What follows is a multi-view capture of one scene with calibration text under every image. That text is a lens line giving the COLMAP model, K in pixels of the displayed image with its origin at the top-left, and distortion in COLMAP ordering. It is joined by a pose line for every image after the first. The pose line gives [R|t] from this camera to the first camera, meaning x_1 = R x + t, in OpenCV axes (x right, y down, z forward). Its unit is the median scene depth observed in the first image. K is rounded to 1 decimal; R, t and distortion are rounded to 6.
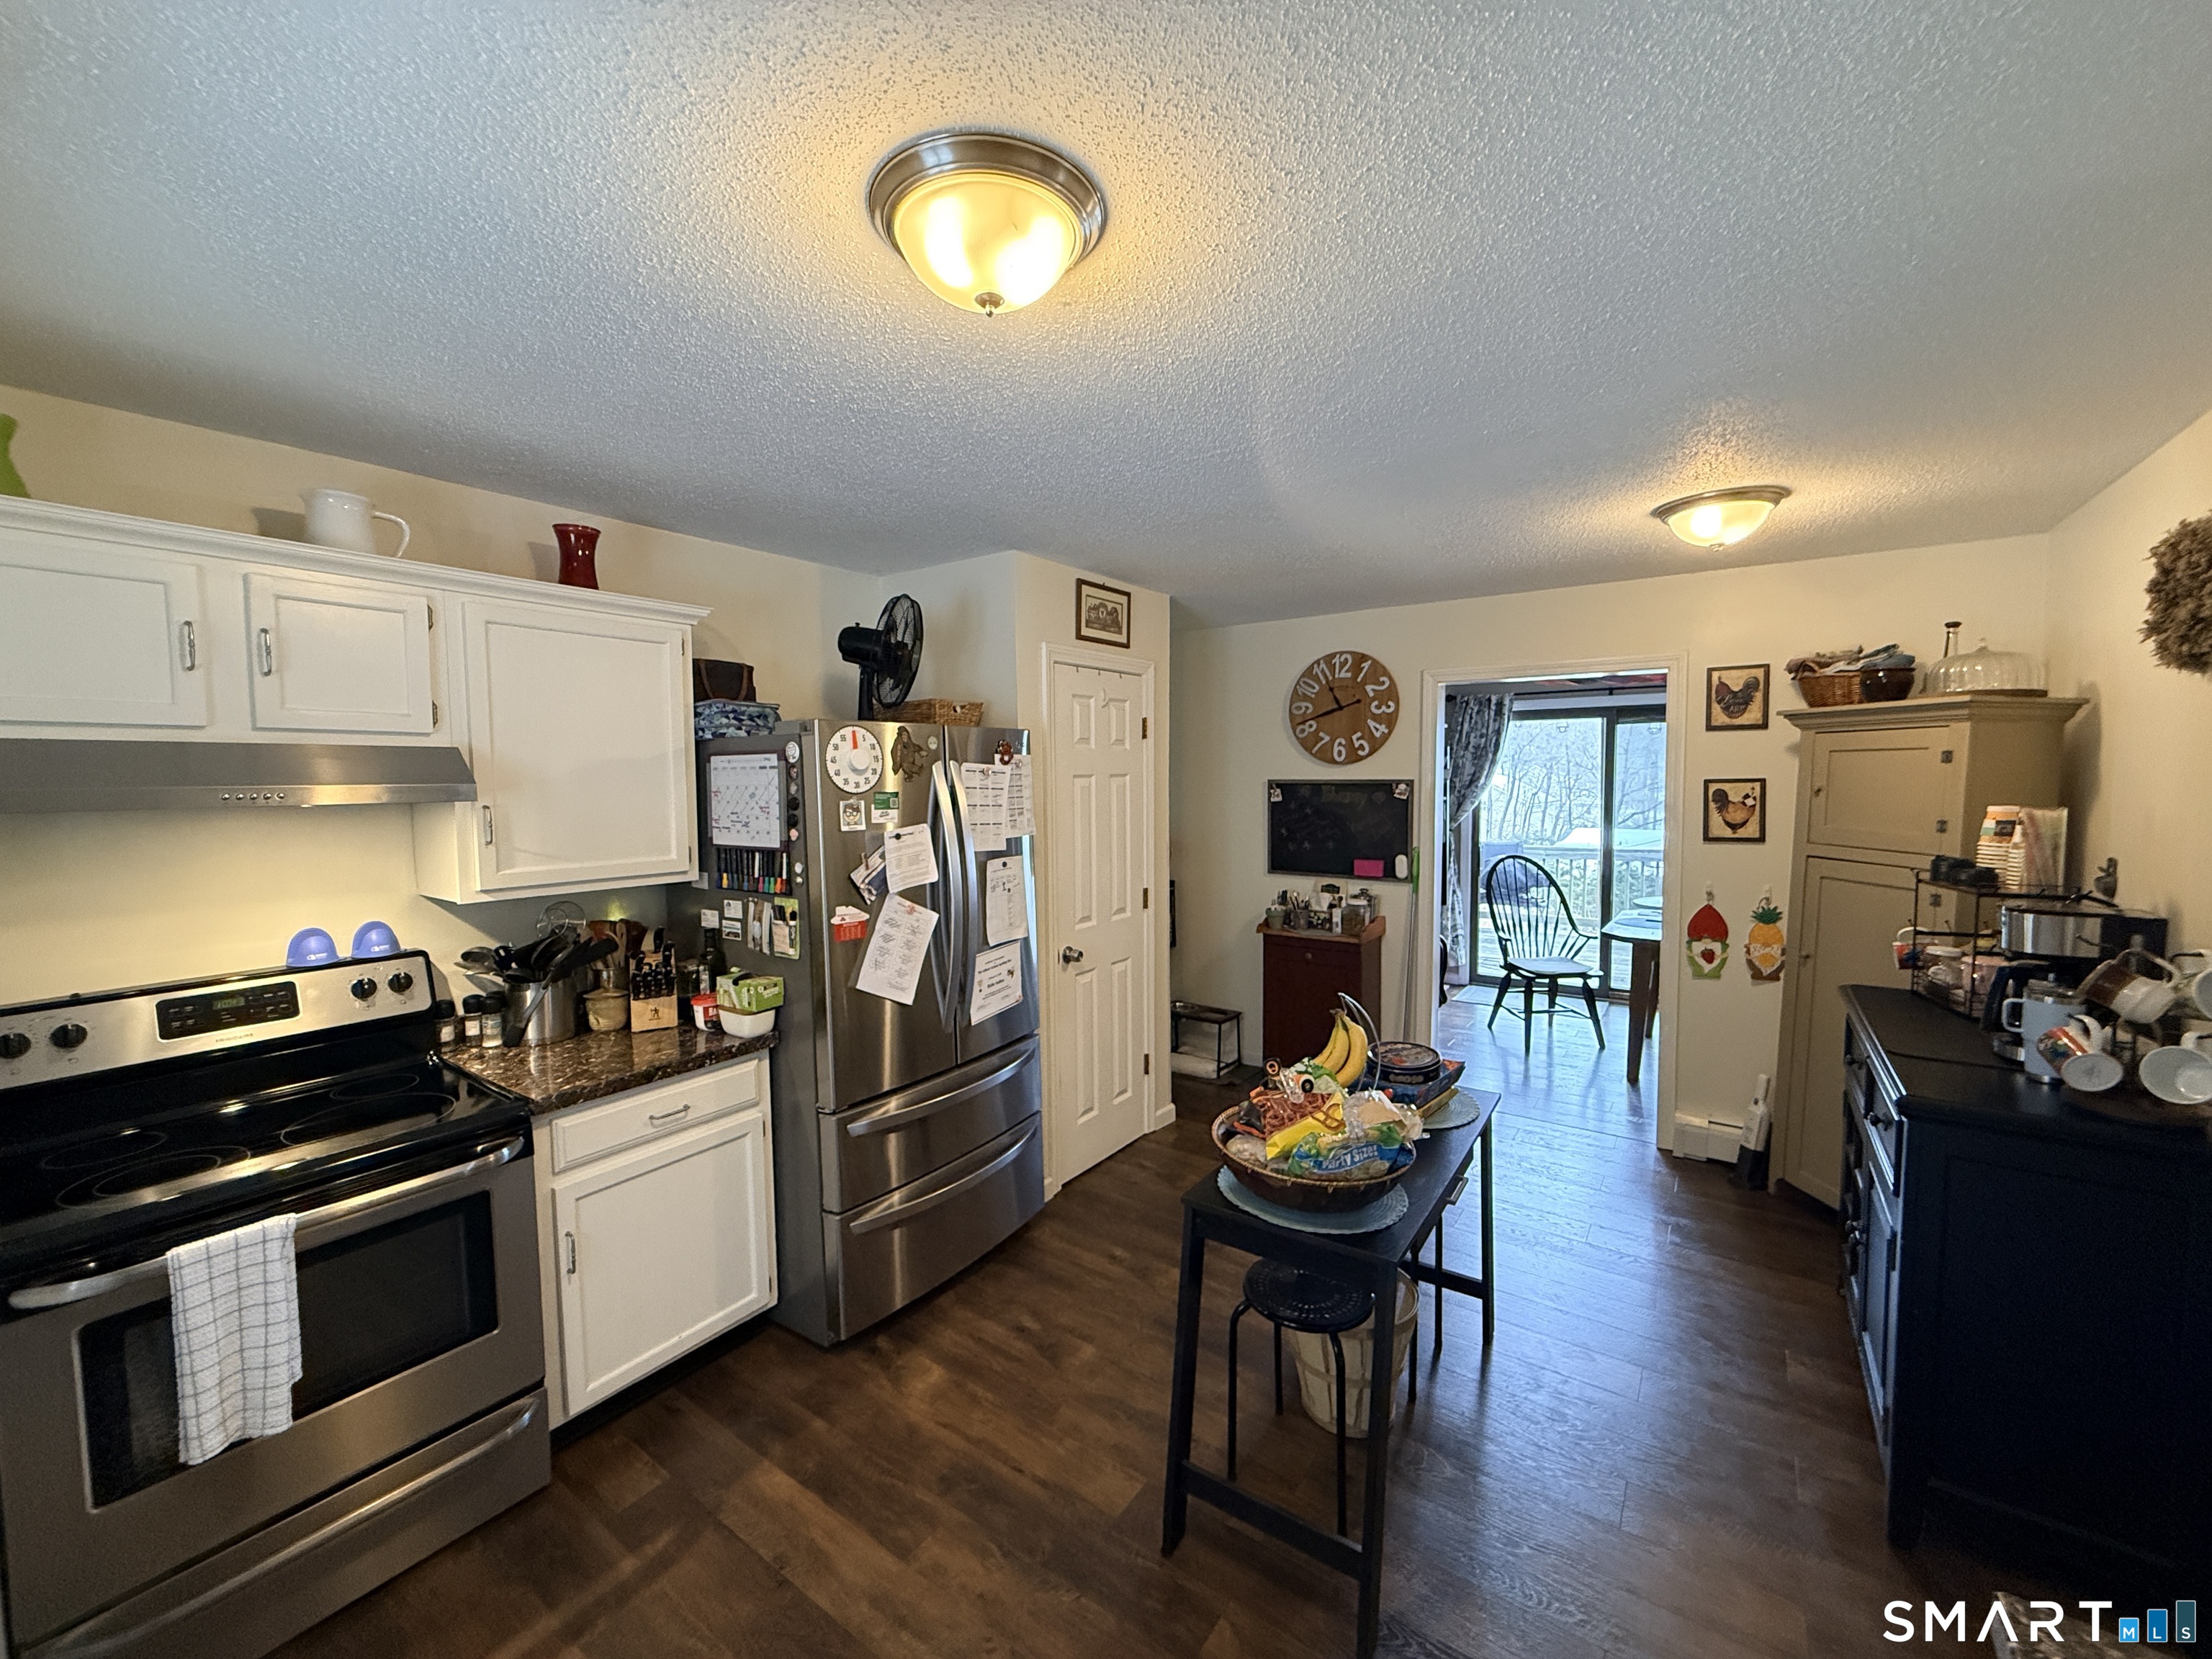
lens RADIAL K [[877.0, 0, 1098.5], [0, 877.0, 827.1], [0, 0, 1]] dist [-0.001199, 0.000113]
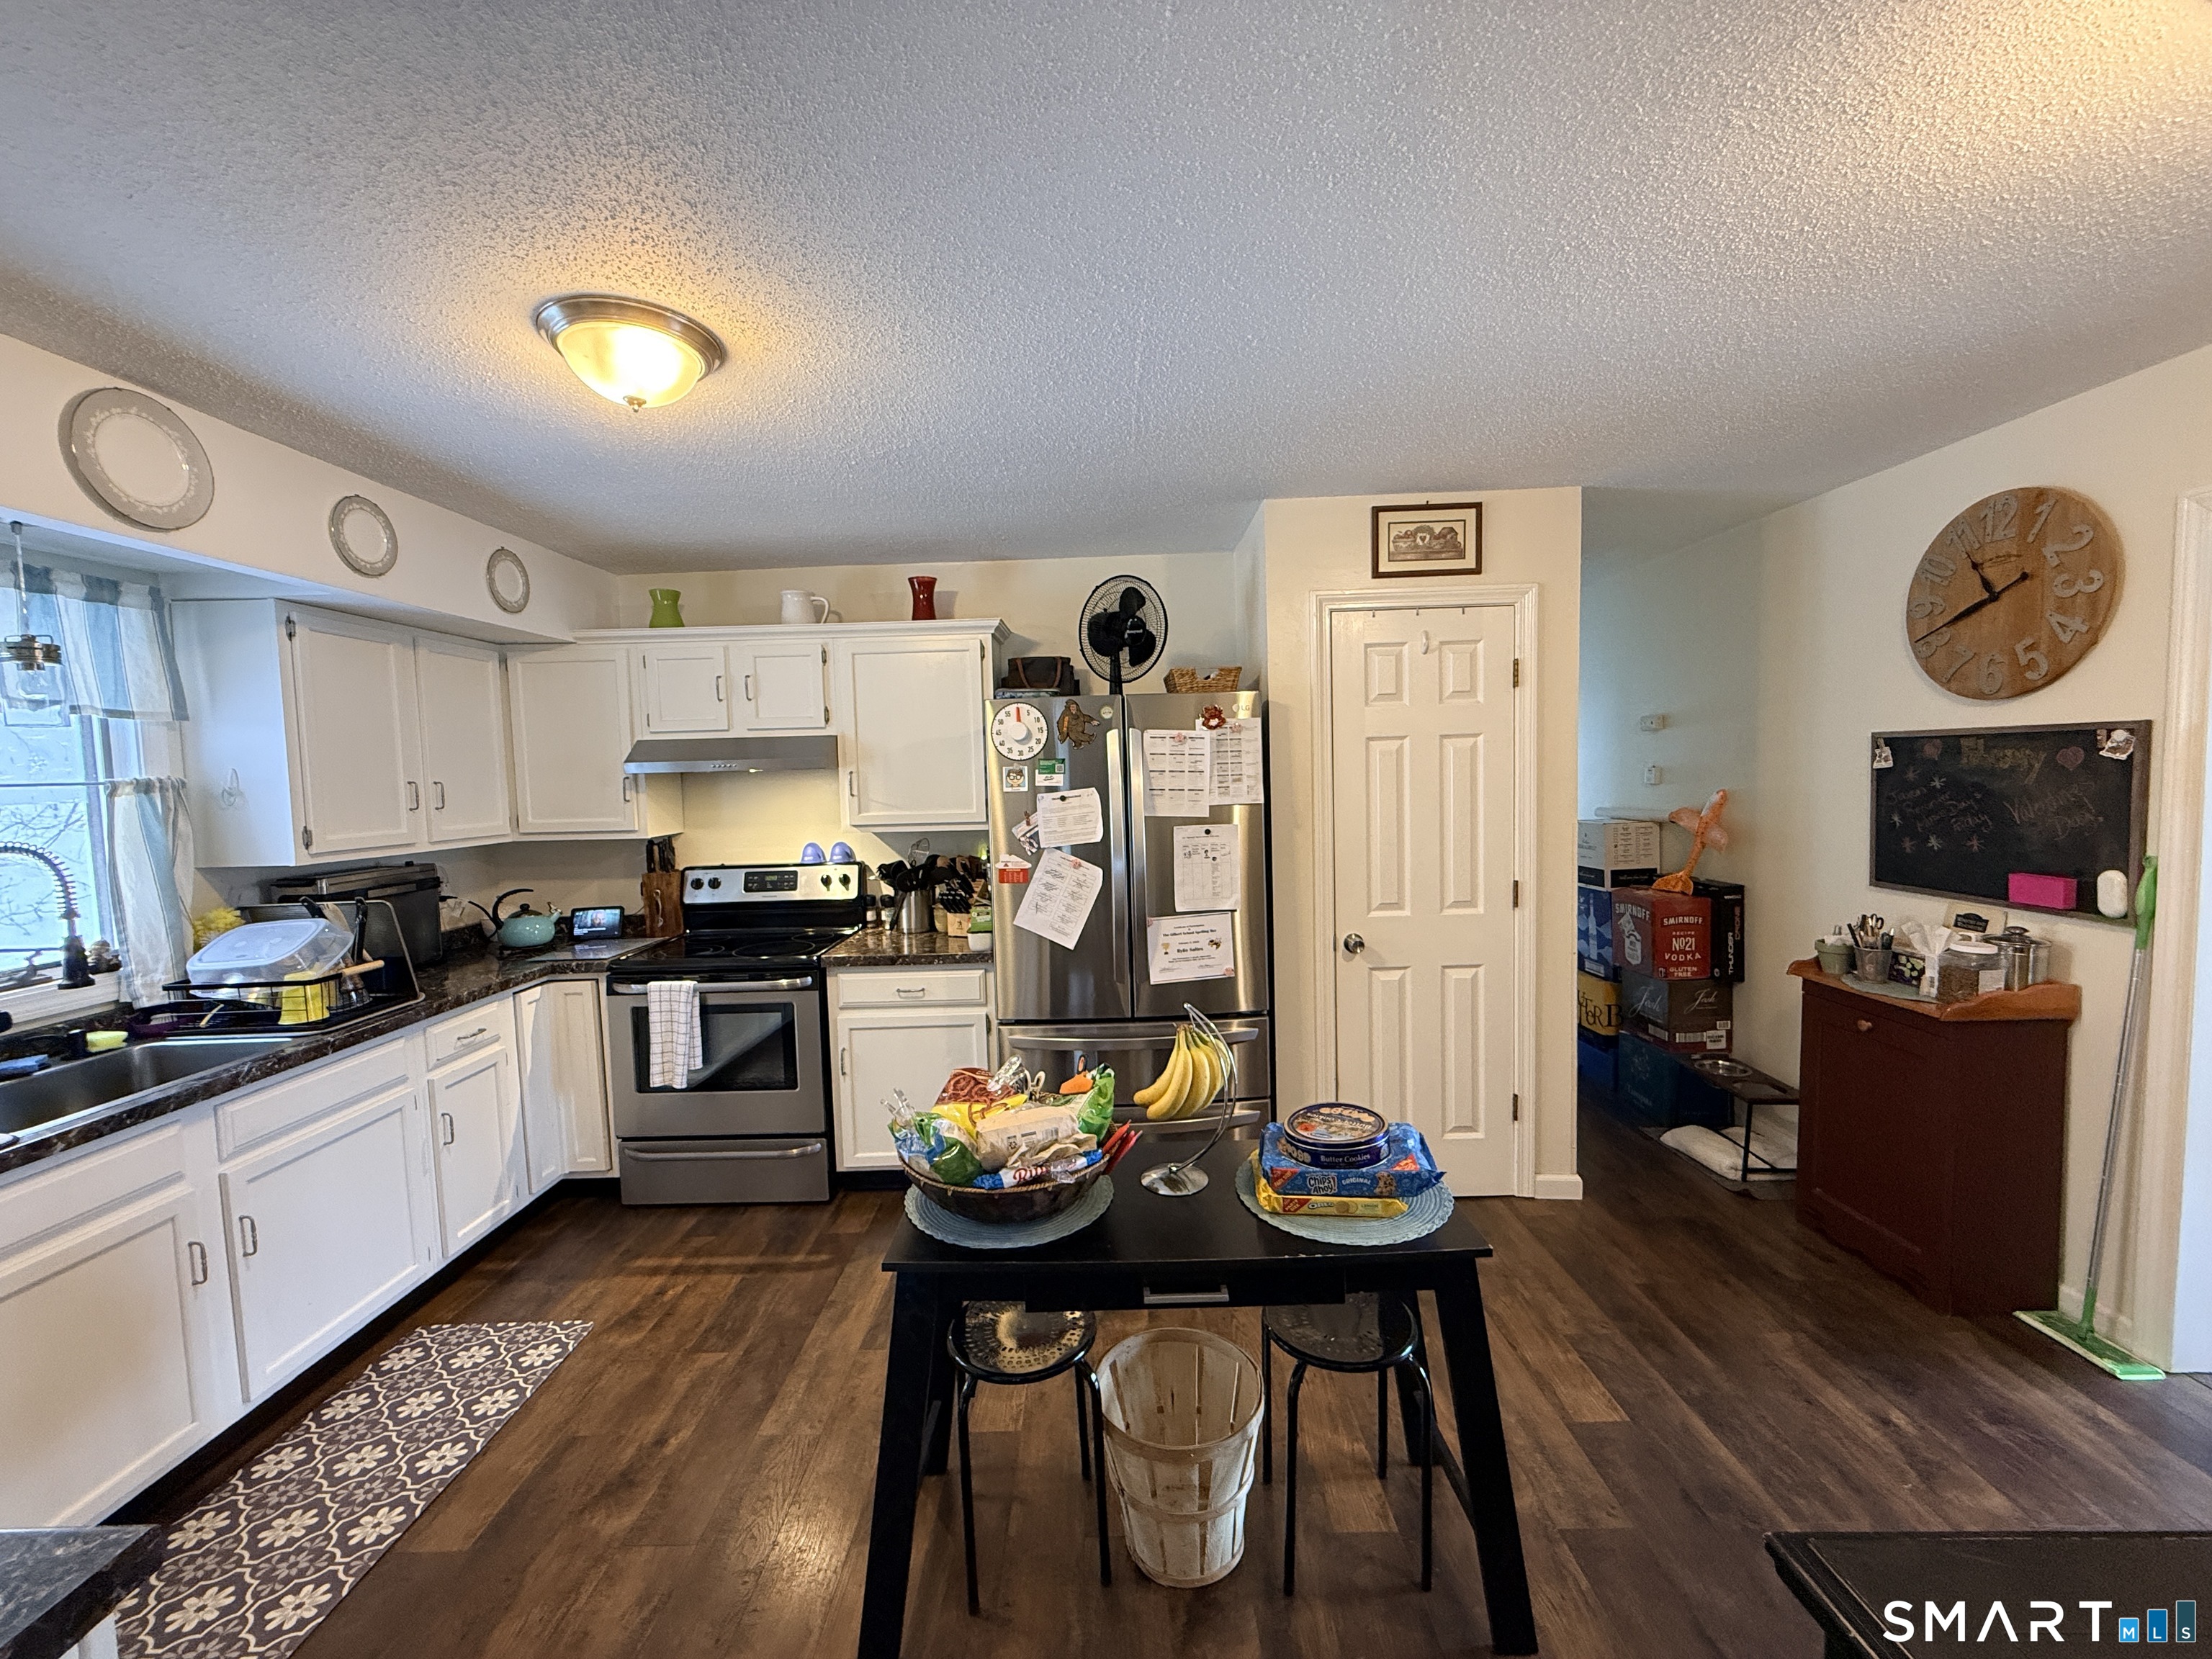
lens RADIAL K [[877.0, 0, 1098.5], [0, 877.0, 827.1], [0, 0, 1]] dist [-0.001199, 0.000113]
pose [[0.573547, 0.044605, -0.817958, 0.697523], [-0.025292, 0.999005, 0.036744, 0.004957], [0.818782, -0.000387, 0.574104, 0.376766]]
